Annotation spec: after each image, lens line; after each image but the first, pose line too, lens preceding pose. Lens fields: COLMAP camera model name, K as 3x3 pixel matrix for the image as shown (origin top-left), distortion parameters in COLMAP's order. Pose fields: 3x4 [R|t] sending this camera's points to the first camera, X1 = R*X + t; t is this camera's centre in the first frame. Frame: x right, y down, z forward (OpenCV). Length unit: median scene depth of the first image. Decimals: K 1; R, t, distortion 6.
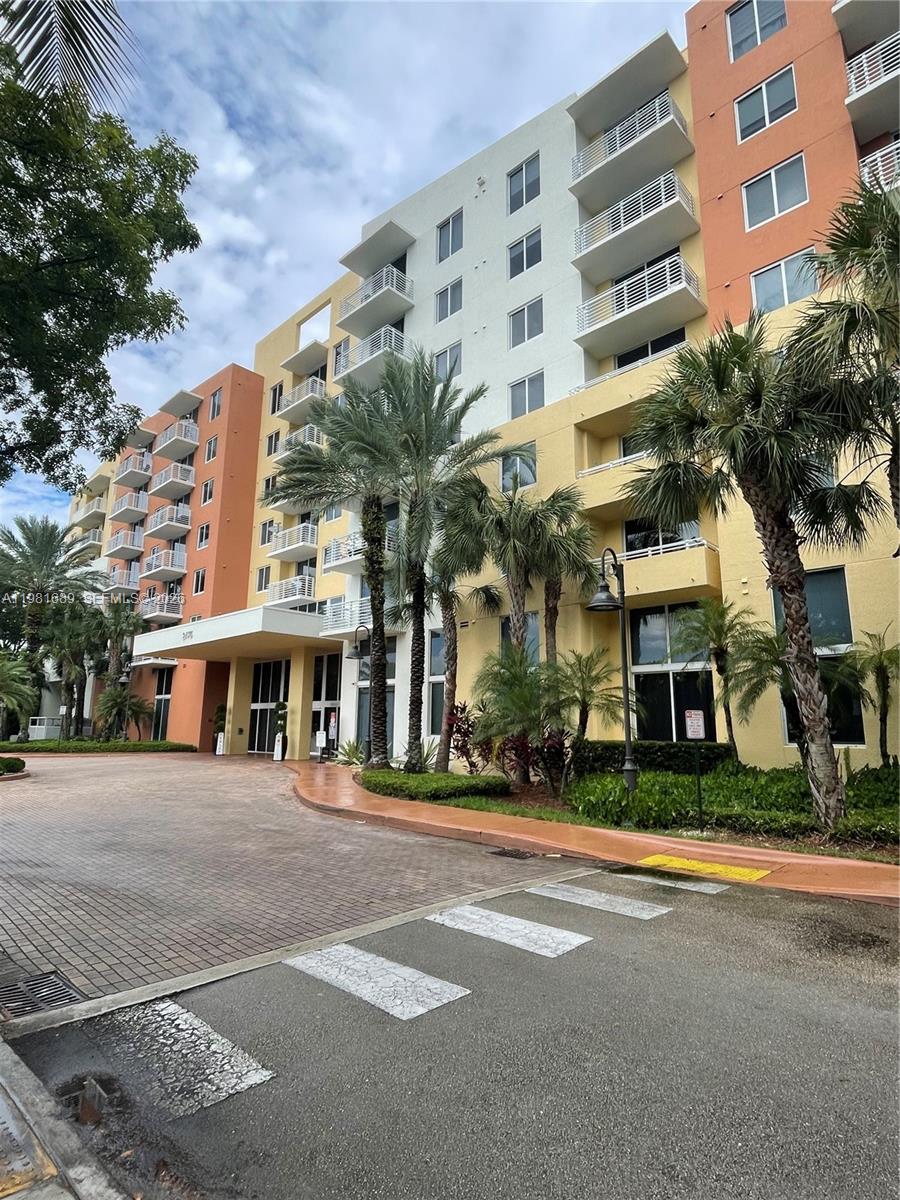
lens RADIAL K [[635.1, 0, 450.0], [0, 635.1, 600.0], [0, 0, 1]] dist [-0.000856, -0.000043]
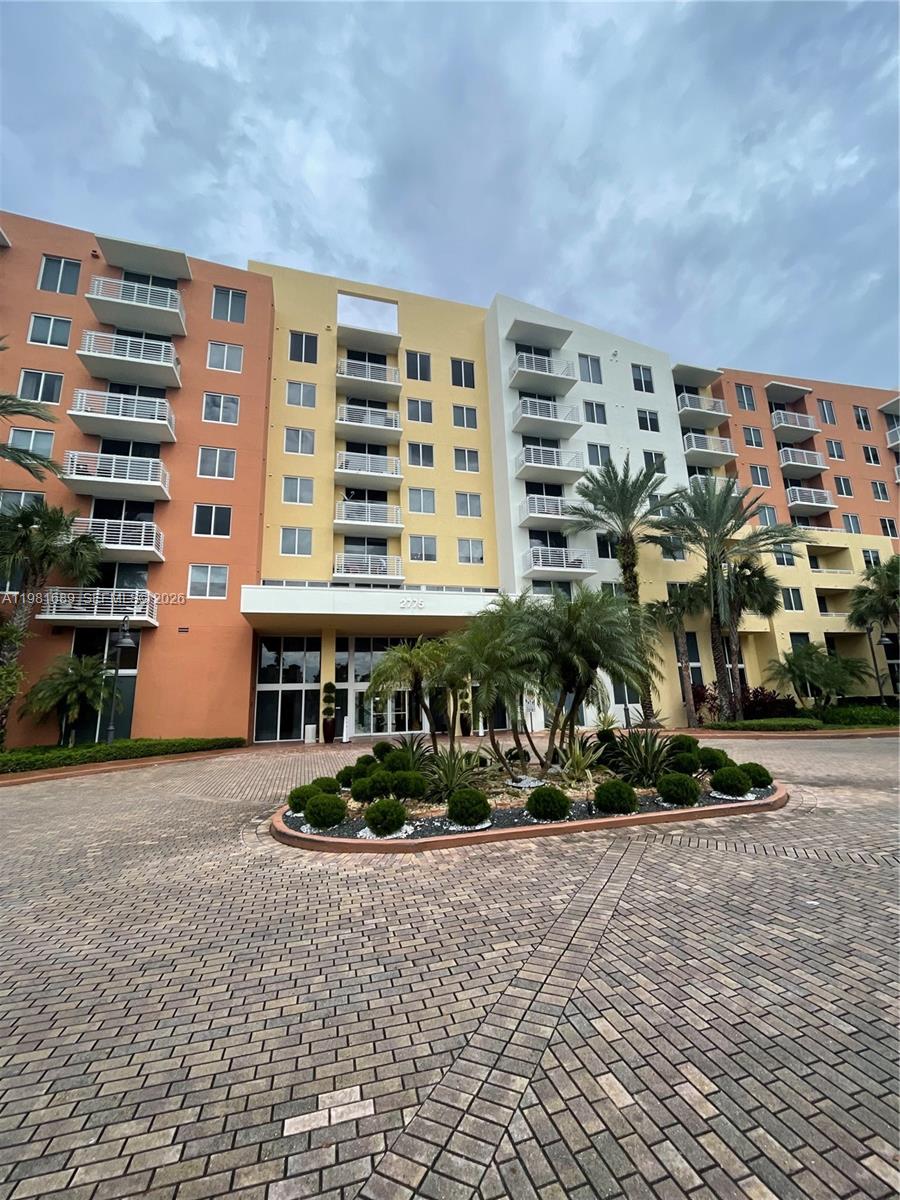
lens RADIAL K [[482.6, 0, 450.0], [0, 482.6, 600.0], [0, 0, 1]] dist [-0.000012, -0.000003]
pose [[0.501694, 0.168434, 0.848488, -1.163996], [-0.126910, 0.984579, -0.120410, 0.157980], [-0.855685, -0.047273, 0.515334, 0.750265]]
